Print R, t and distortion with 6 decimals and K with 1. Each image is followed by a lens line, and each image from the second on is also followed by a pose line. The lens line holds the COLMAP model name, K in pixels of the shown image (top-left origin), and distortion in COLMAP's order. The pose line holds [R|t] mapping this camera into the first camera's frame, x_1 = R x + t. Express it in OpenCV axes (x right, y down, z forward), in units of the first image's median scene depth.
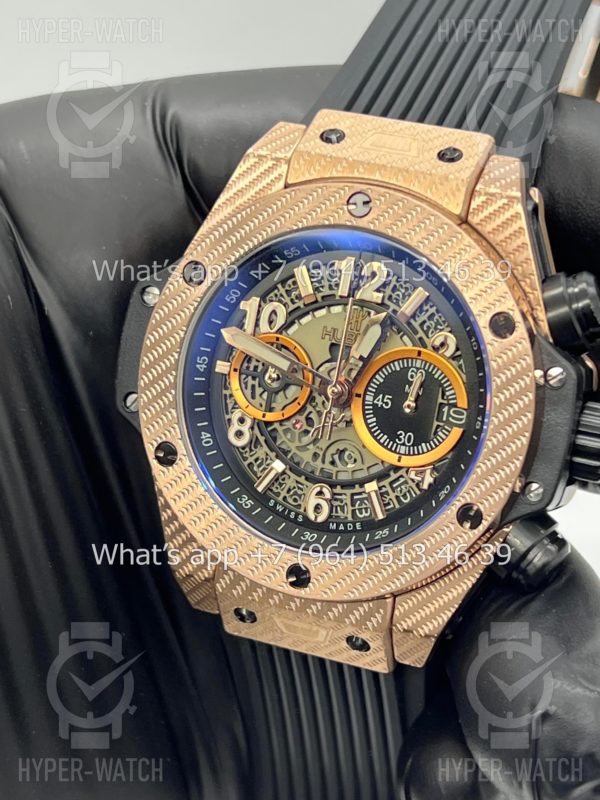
lens RADIAL K [[1892.3, 0, 300.0], [0, 1892.3, 400.0], [0, 0, 1]] dist [0.301409, -1.060243]
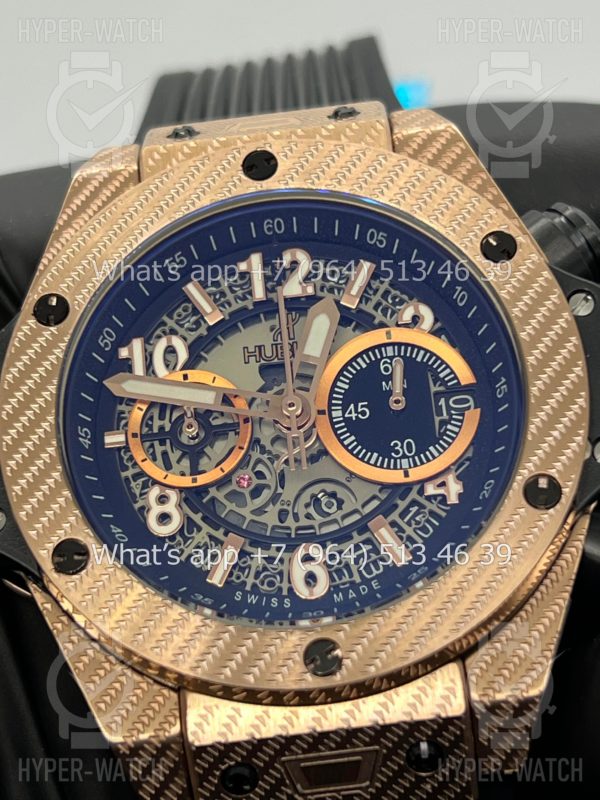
lens RADIAL K [[1892.3, 0, 300.0], [0, 1892.3, 400.0], [0, 0, 1]] dist [0.301409, -1.060243]
pose [[0.925957, -0.153375, 0.345079, -0.220362], [0.290166, 0.873796, -0.390237, 0.267309], [-0.241676, 0.461473, 0.853602, 0.388908]]
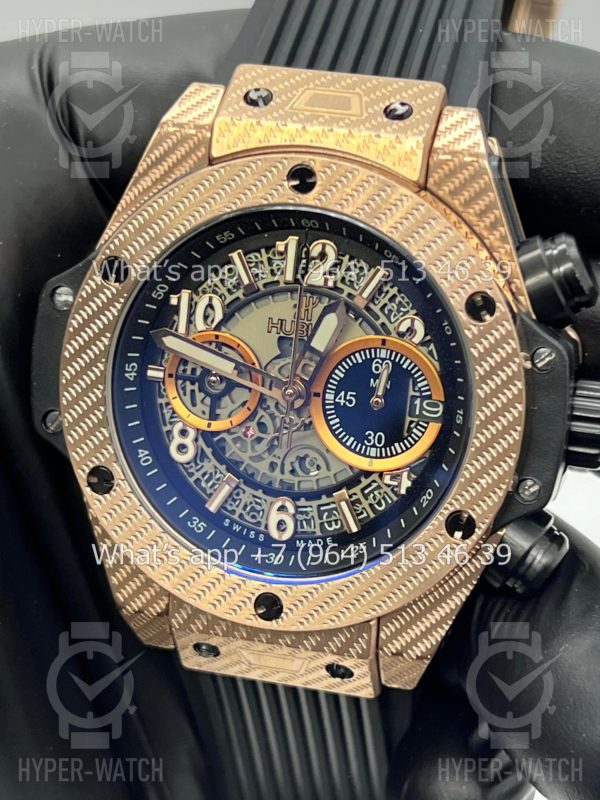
lens RADIAL K [[1892.3, 0, 300.0], [0, 1892.3, 400.0], [0, 0, 1]] dist [0.301409, -1.060243]
pose [[0.991489, -0.096361, 0.087548, -0.053342], [0.089250, 0.992644, 0.081805, -0.071689], [-0.094787, -0.073295, 0.992796, 0.131614]]
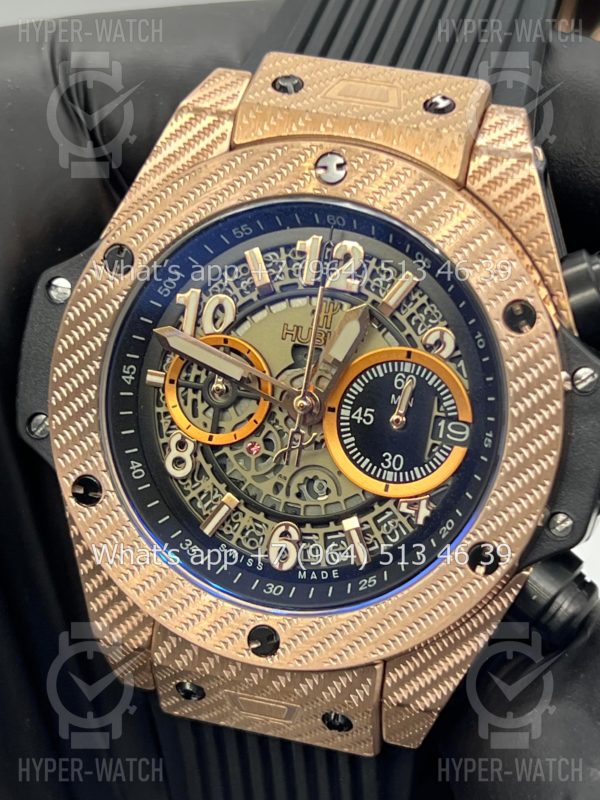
lens RADIAL K [[1892.3, 0, 300.0], [0, 1892.3, 400.0], [0, 0, 1]] dist [0.301409, -1.060243]
pose [[0.994197, -0.025650, 0.104477, -0.064863], [0.026341, 0.999639, -0.005237, -0.002526], [-0.104305, 0.007958, 0.994514, 0.209591]]
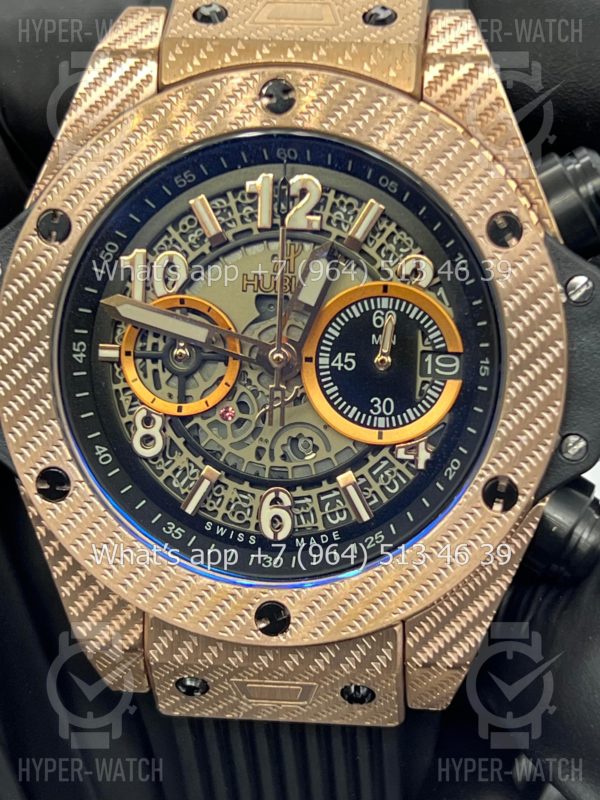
lens RADIAL K [[1892.3, 0, 300.0], [0, 1892.3, 400.0], [0, 0, 1]] dist [0.301409, -1.060243]
pose [[0.963696, -0.159727, 0.213958, -0.130484], [0.162023, 0.986763, 0.006882, 0.007430], [-0.212225, 0.028034, 0.976819, 0.285151]]
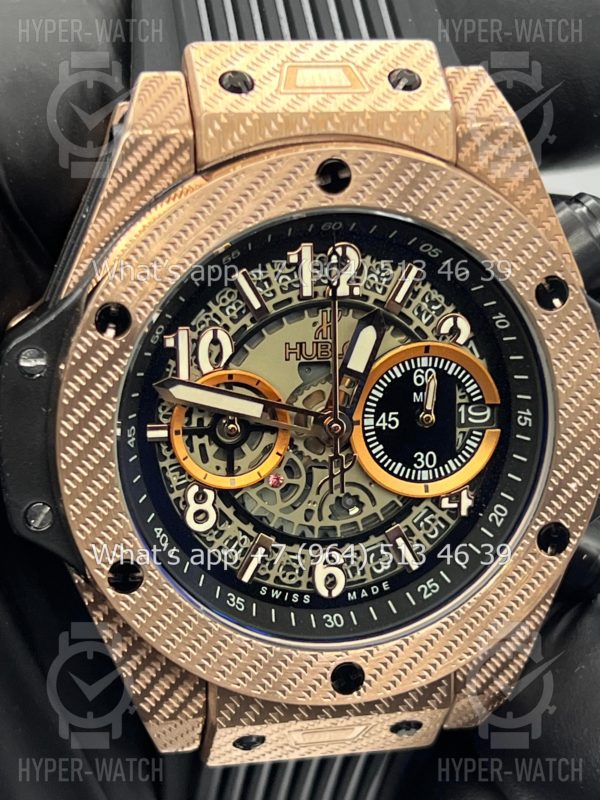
lens RADIAL K [[1892.3, 0, 300.0], [0, 1892.3, 400.0], [0, 0, 1]] dist [0.301409, -1.060243]
pose [[0.834605, -0.282659, 0.472798, -0.335200], [0.204957, 0.956031, 0.209757, -0.170617], [-0.511299, -0.078161, 0.855841, 0.371639]]
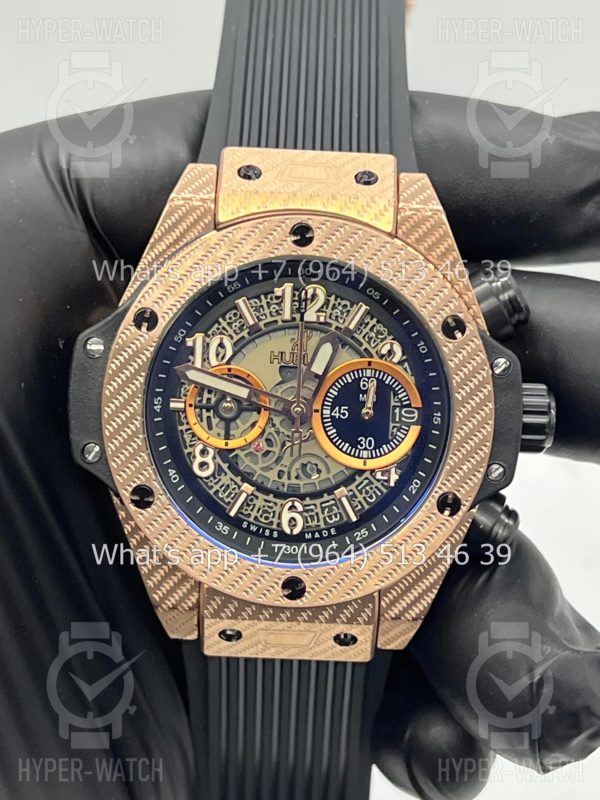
lens RADIAL K [[1892.3, 0, 300.0], [0, 1892.3, 400.0], [0, 0, 1]] dist [0.301409, -1.060243]
pose [[0.933717, -0.159596, 0.320471, -0.316602], [0.151699, 0.987180, 0.049632, -0.062423], [-0.324284, 0.002273, 0.945957, -0.005957]]
